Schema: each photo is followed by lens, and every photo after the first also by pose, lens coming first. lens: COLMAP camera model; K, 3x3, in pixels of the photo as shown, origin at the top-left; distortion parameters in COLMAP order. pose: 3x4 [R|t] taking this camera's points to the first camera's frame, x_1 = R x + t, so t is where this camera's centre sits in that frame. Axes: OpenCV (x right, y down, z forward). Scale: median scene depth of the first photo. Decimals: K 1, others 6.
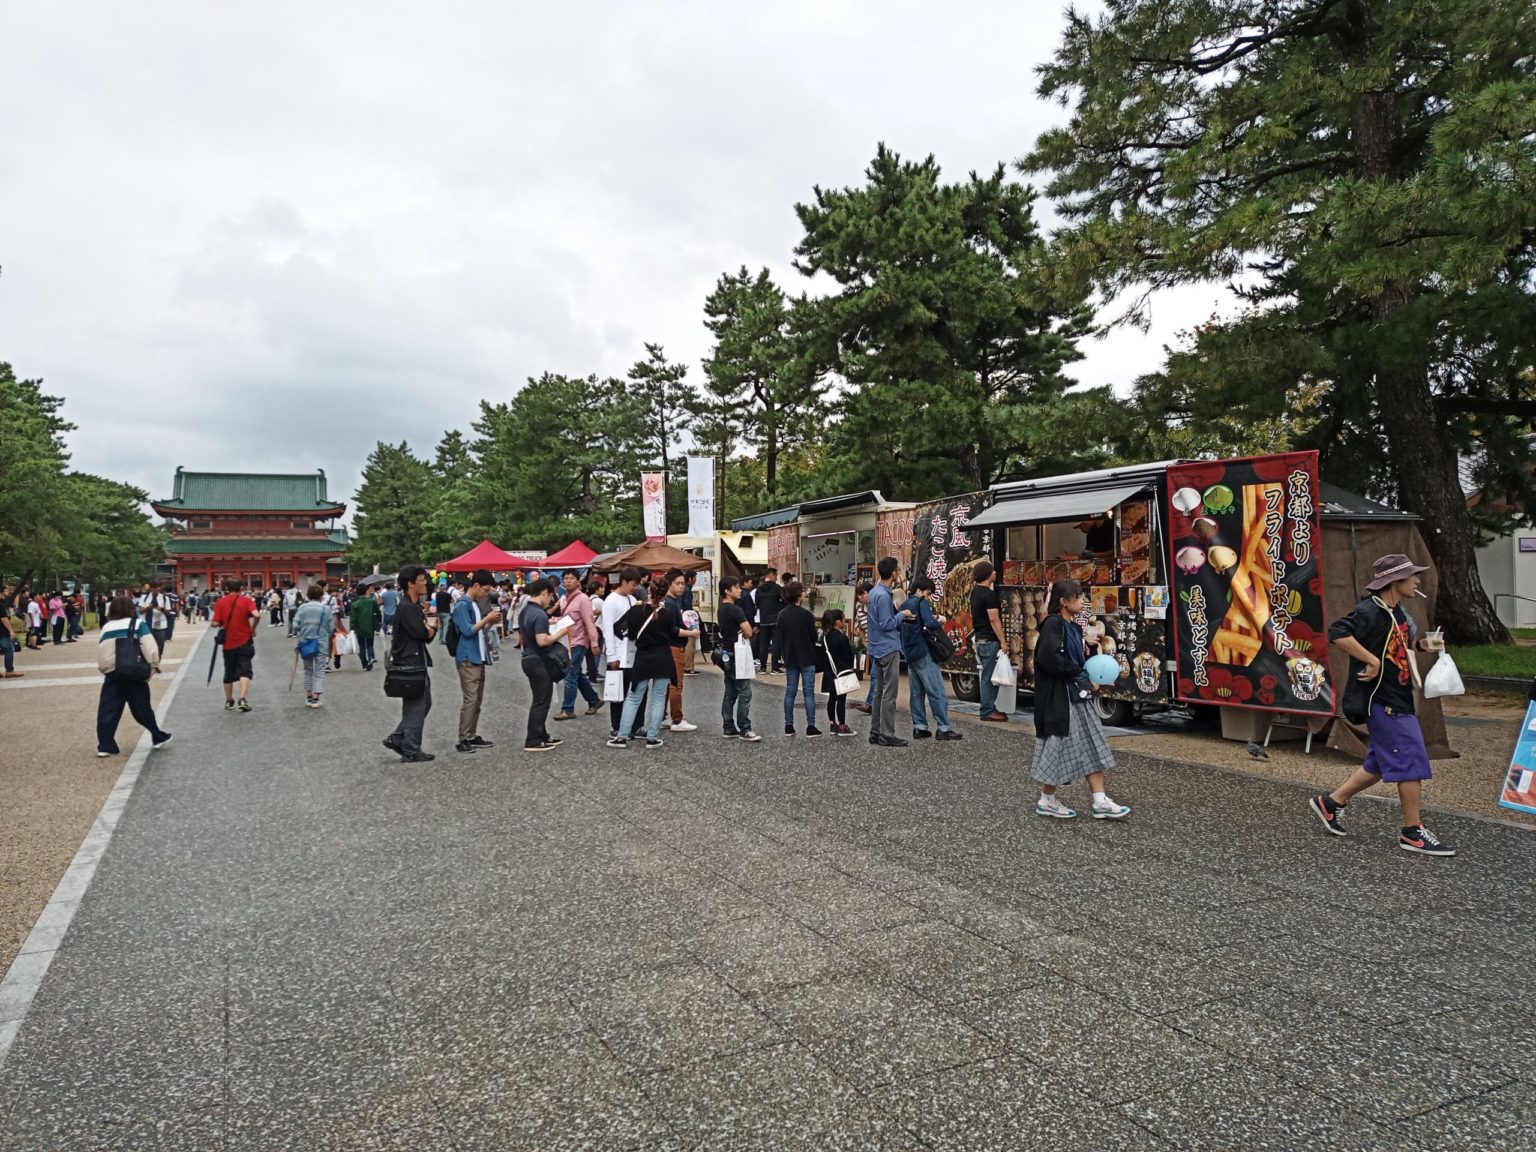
lens RADIAL K [[1140.3, 0, 768.0], [0, 1140.3, 576.7], [0, 0, 1]] dist [-0.001550, -0.000130]
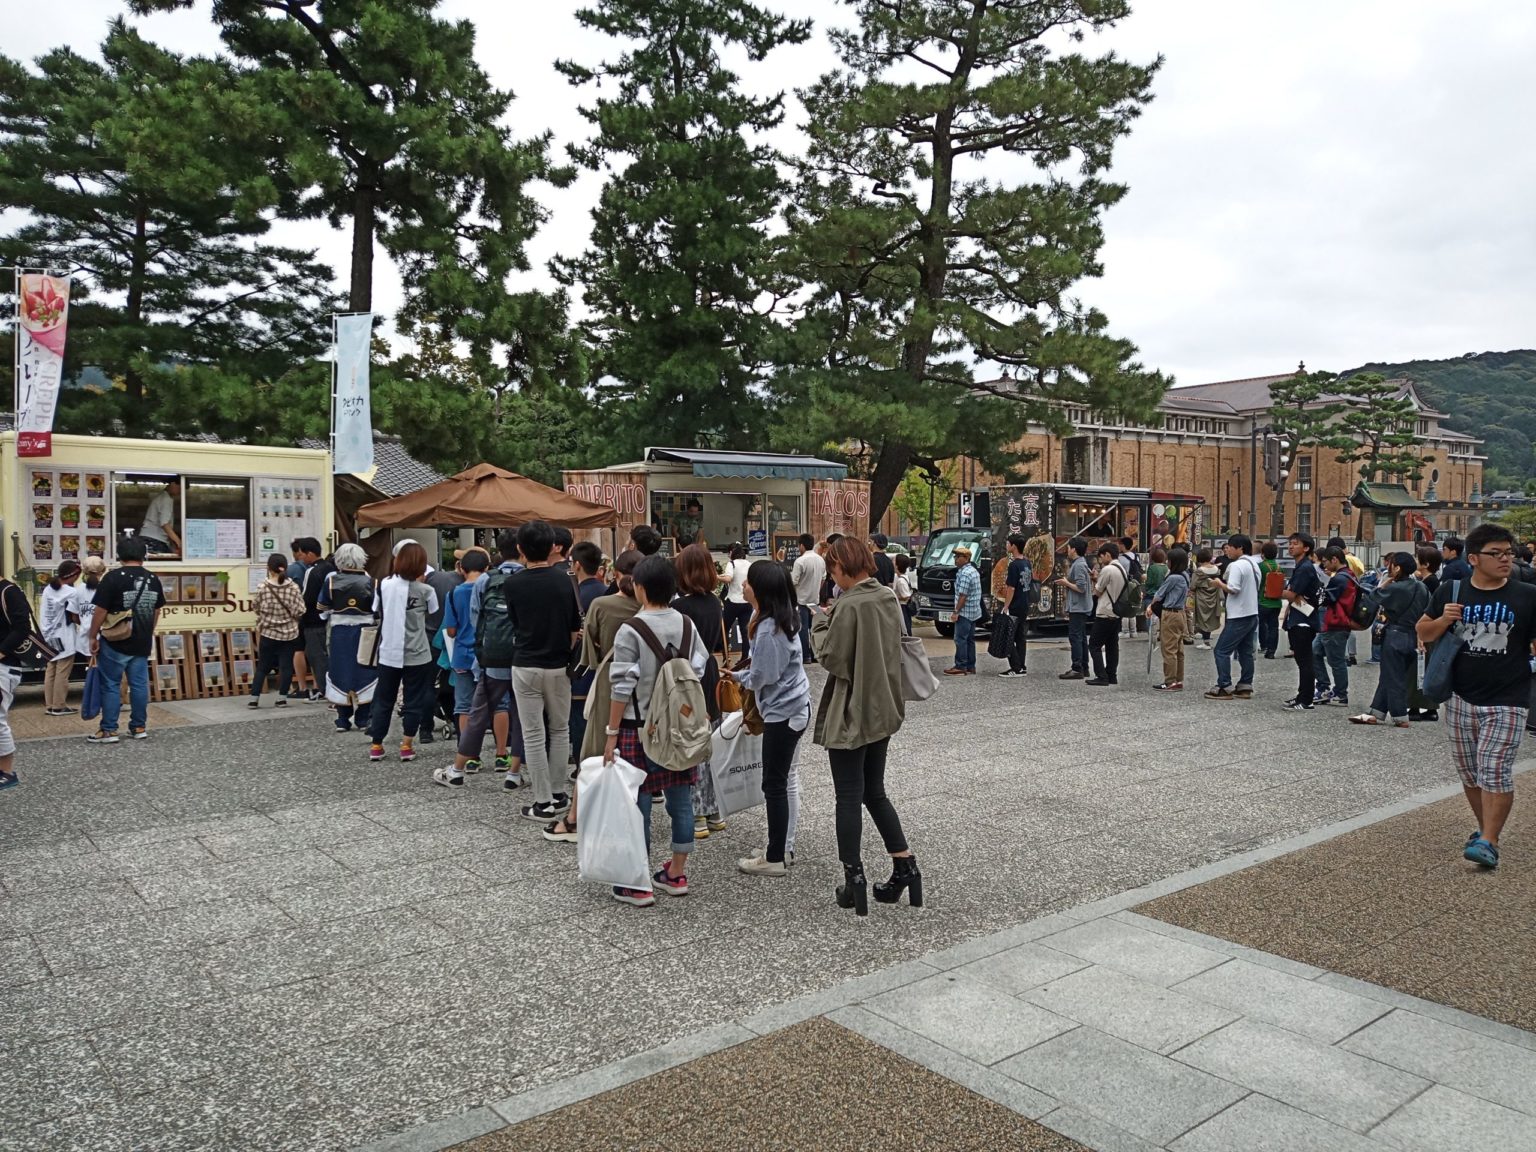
lens RADIAL K [[1140.3, 0, 768.0], [0, 1140.3, 574.6], [0, 0, 1]] dist [-0.001550, -0.000130]
pose [[-0.214538, -0.004013, 0.976707, -1.099971], [0.002581, 0.999986, 0.004676, 0.025375], [-0.976712, 0.003524, -0.214524, 1.634726]]
